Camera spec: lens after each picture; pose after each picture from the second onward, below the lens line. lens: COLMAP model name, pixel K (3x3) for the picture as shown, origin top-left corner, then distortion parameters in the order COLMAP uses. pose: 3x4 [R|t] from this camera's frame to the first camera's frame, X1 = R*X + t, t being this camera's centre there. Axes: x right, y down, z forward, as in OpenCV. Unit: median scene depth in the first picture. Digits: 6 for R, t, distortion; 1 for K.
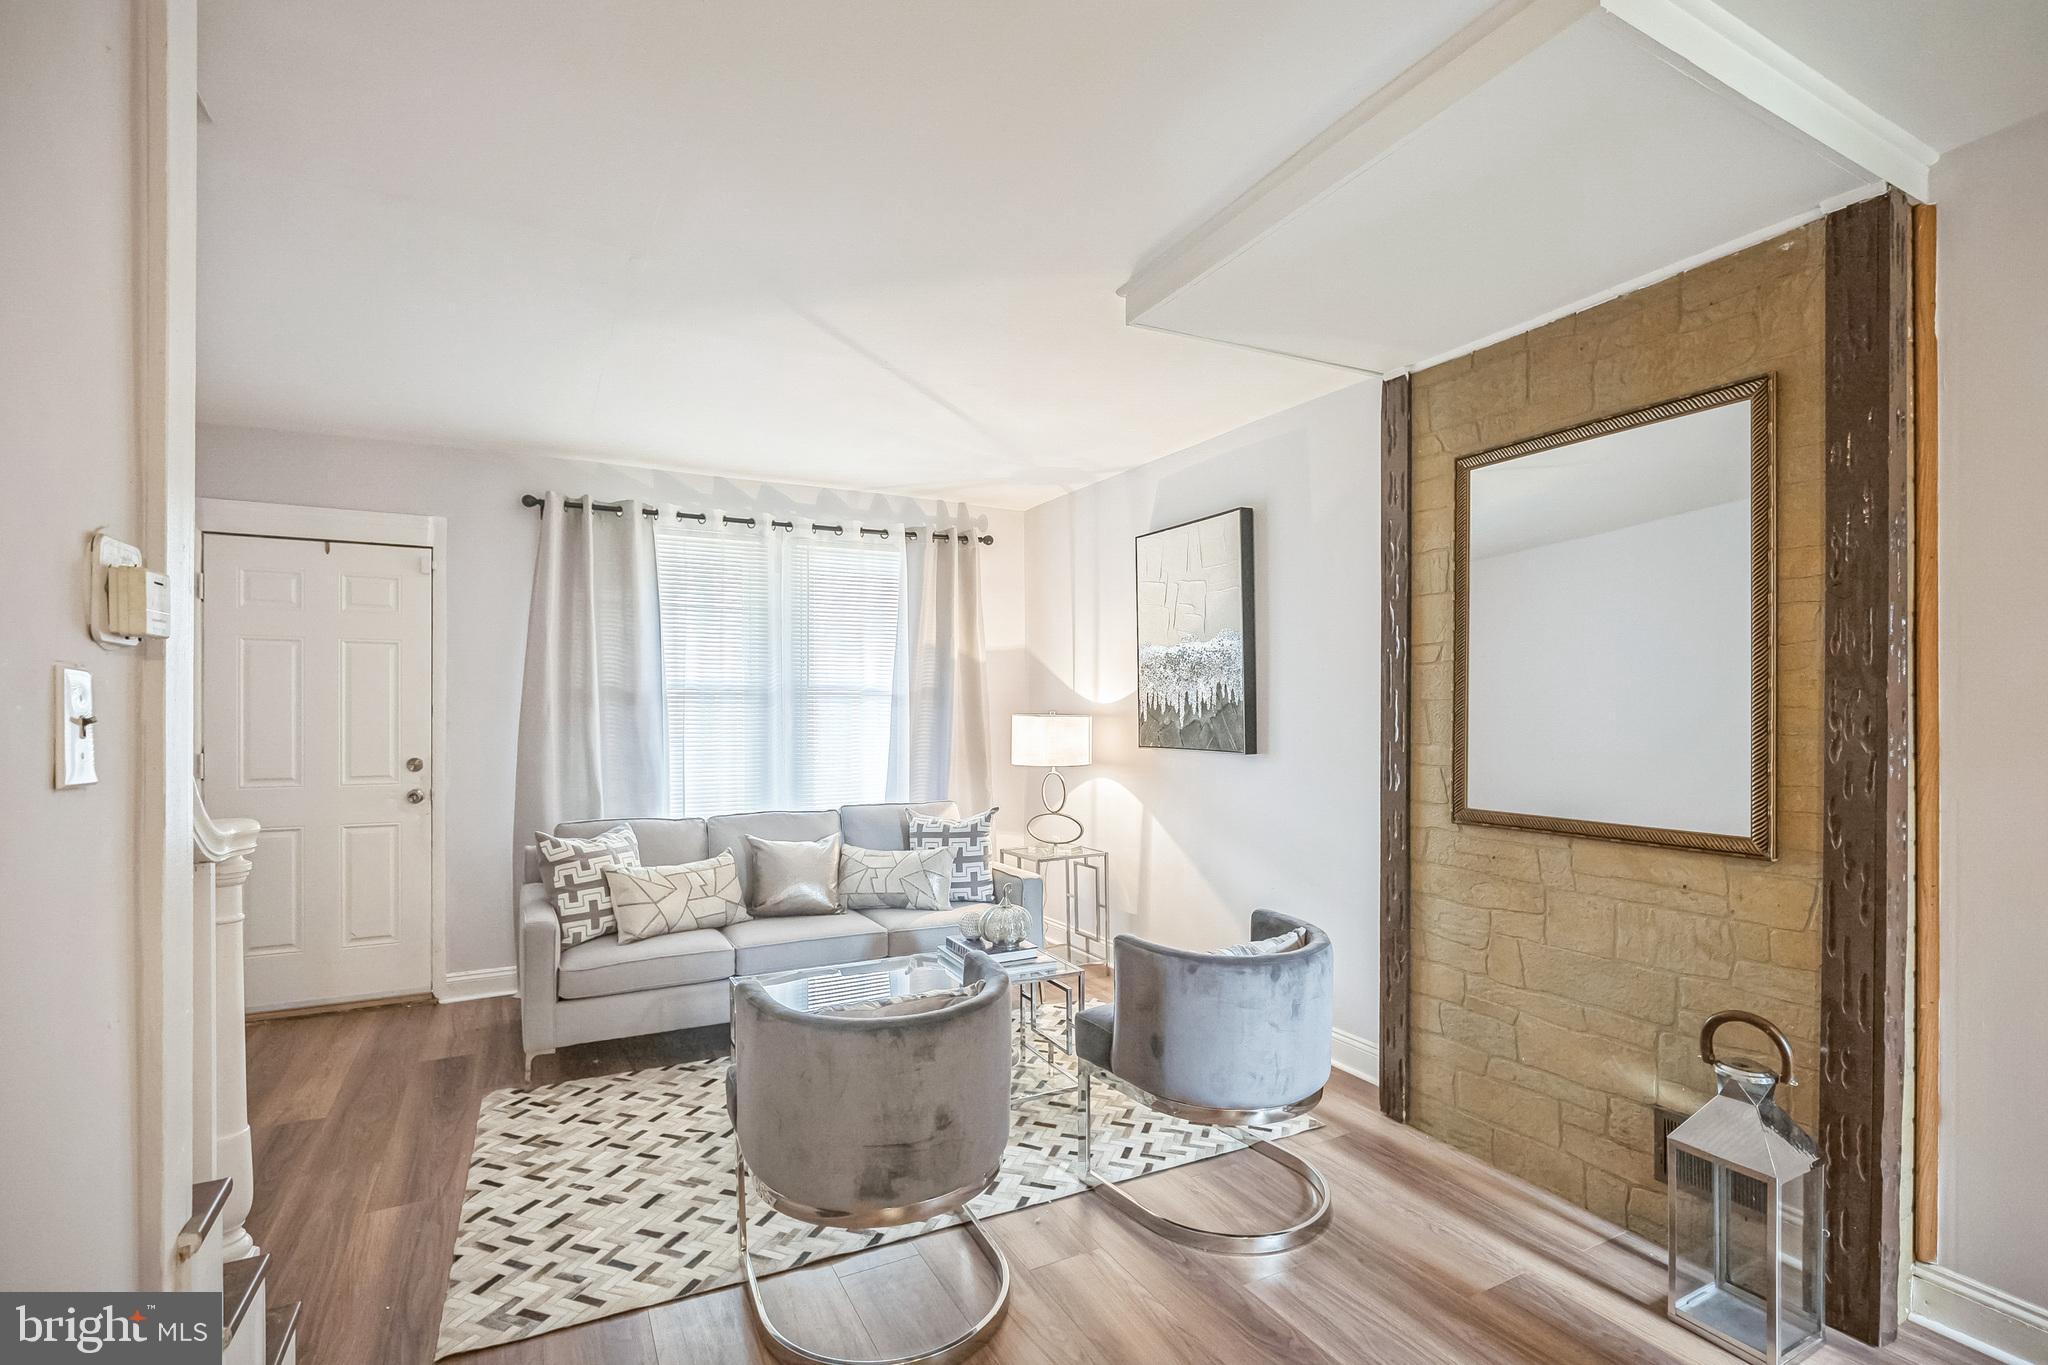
lens RADIAL K [[935.4, 0, 1028.8], [0, 935.4, 702.8], [0, 0, 1]] dist [-0.003118, -0.000263]
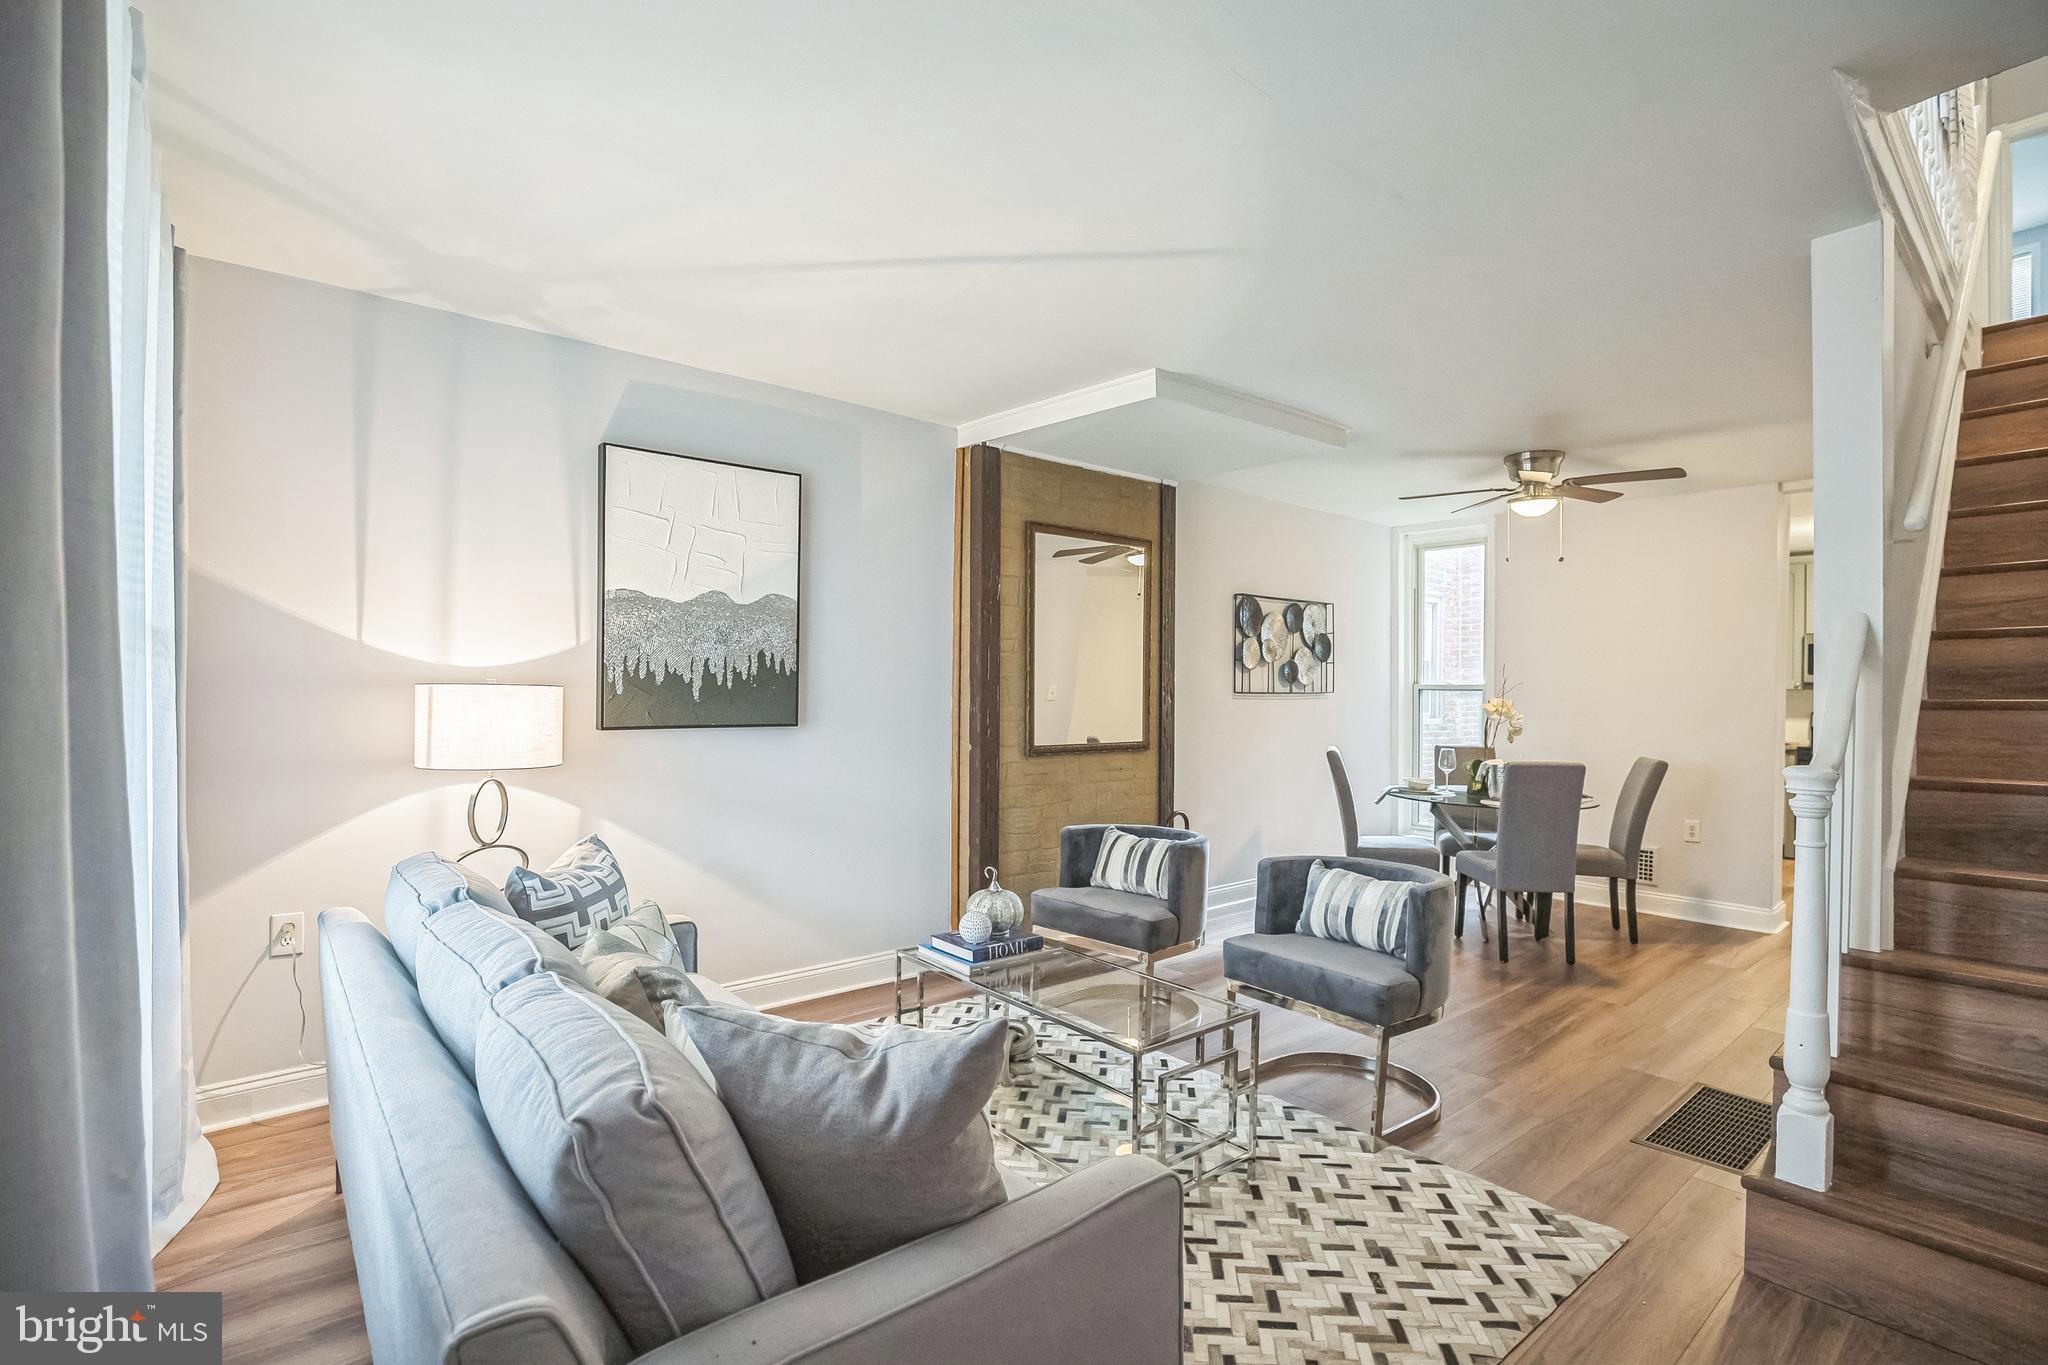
lens RADIAL K [[945.6, 0, 1023.3], [0, 945.6, 696.2], [0, 0, 1]] dist [-0.024321, 0.000460]
pose [[-0.203521, -0.007814, 0.979039, -0.794817], [-0.014352, 0.999885, 0.004997, 0.015430], [-0.978965, -0.013034, -0.203610, 0.977837]]
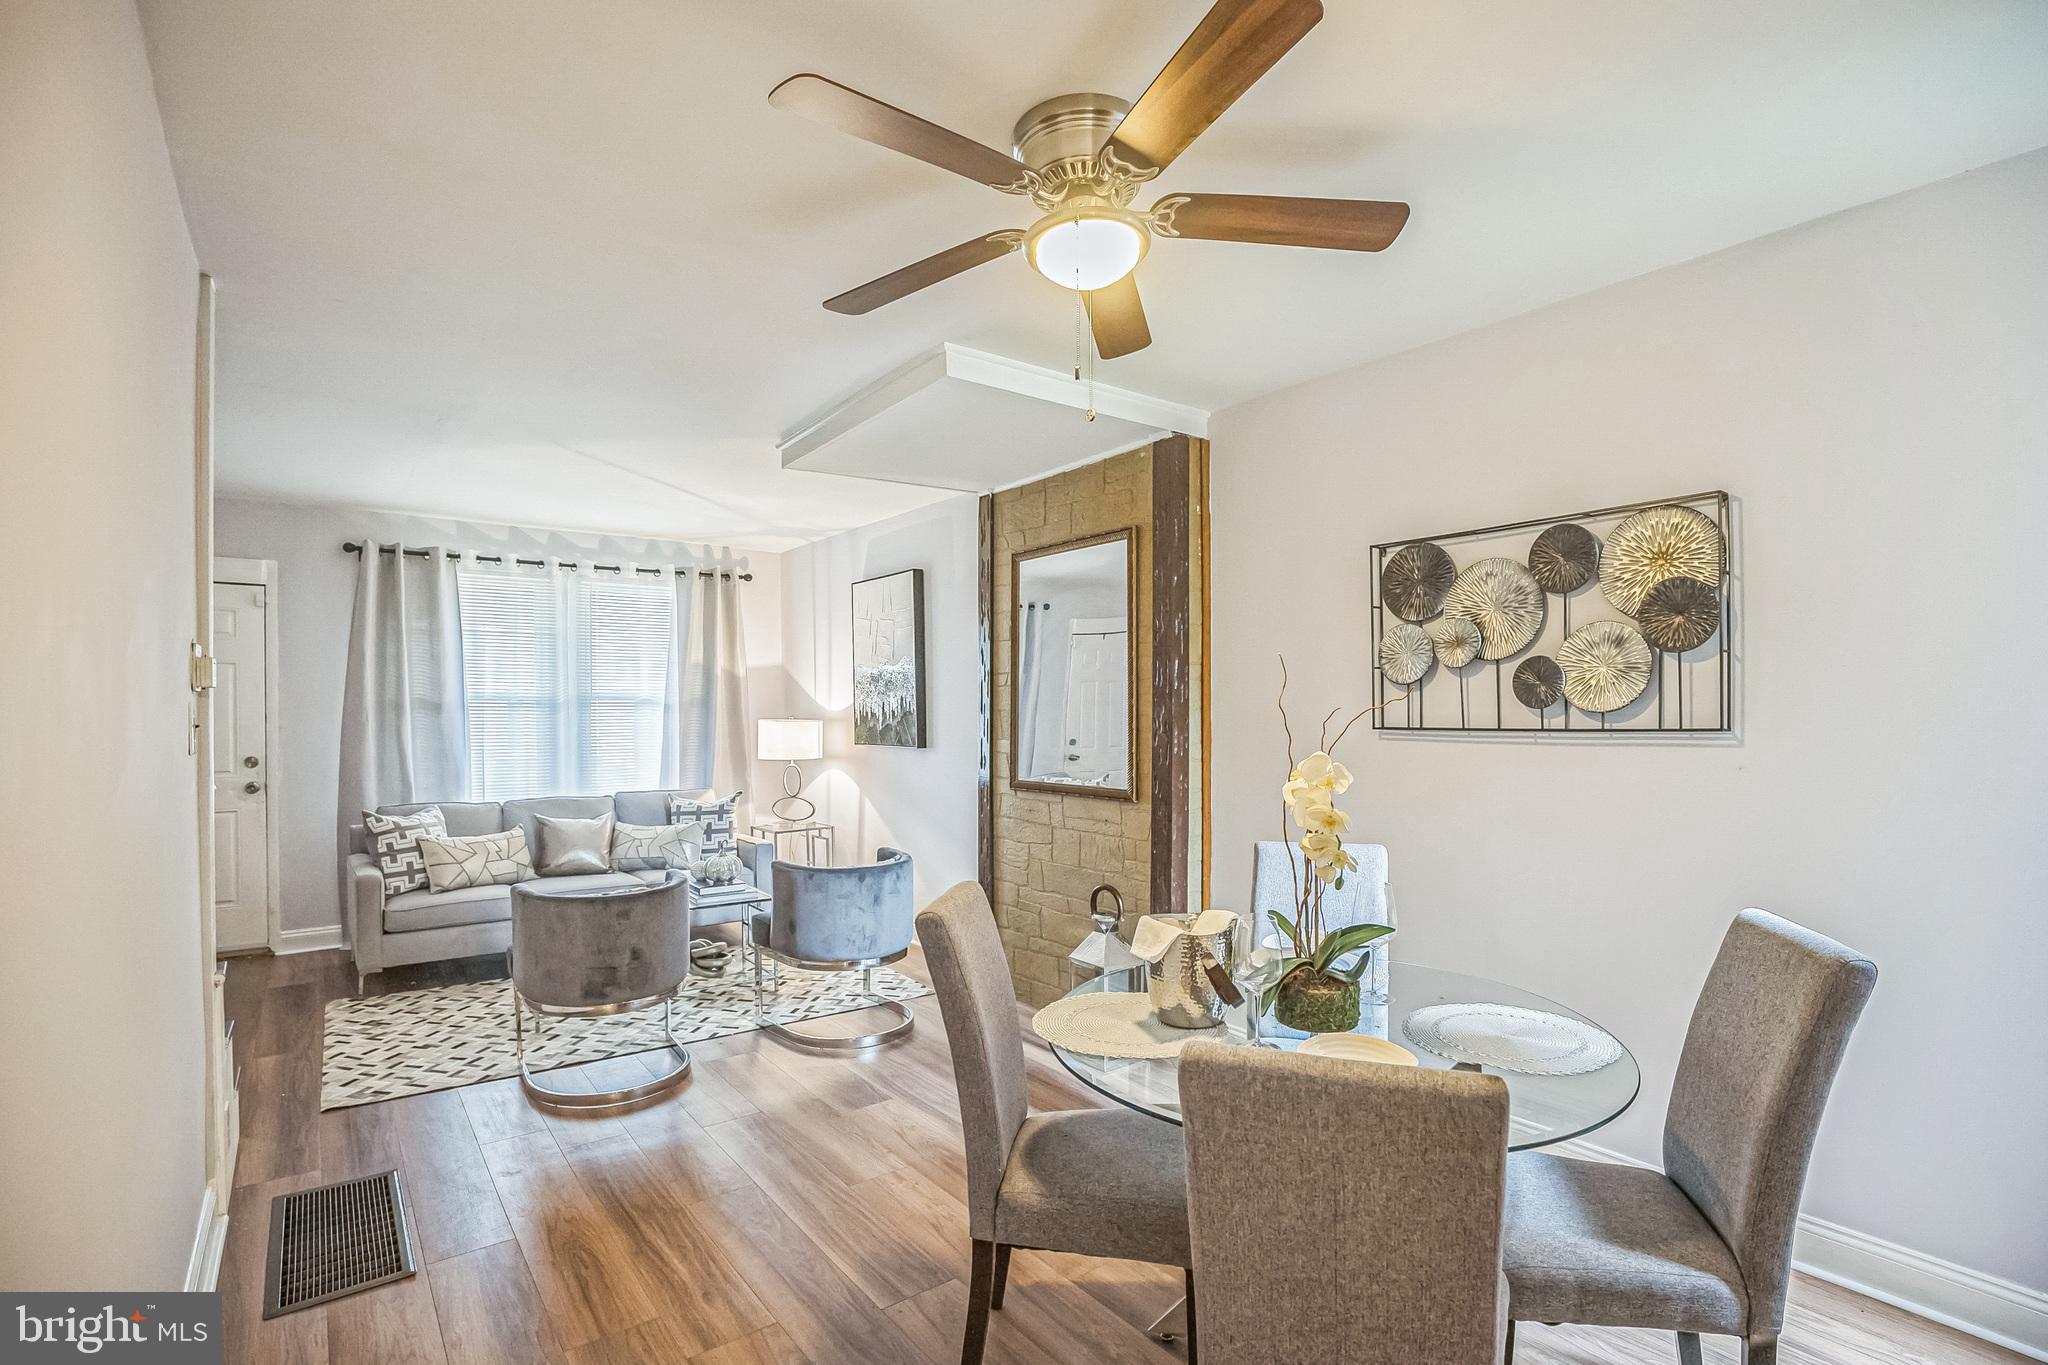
lens RADIAL K [[948.8, 0, 1017.9], [0, 948.8, 717.3], [0, 0, 1]] dist [-0.022926, 0.000395]
pose [[0.988148, -0.002784, 0.153480, 0.165202], [0.000980, 0.999930, 0.011826, -0.006940], [-0.153502, -0.011535, 0.988081, -0.404625]]
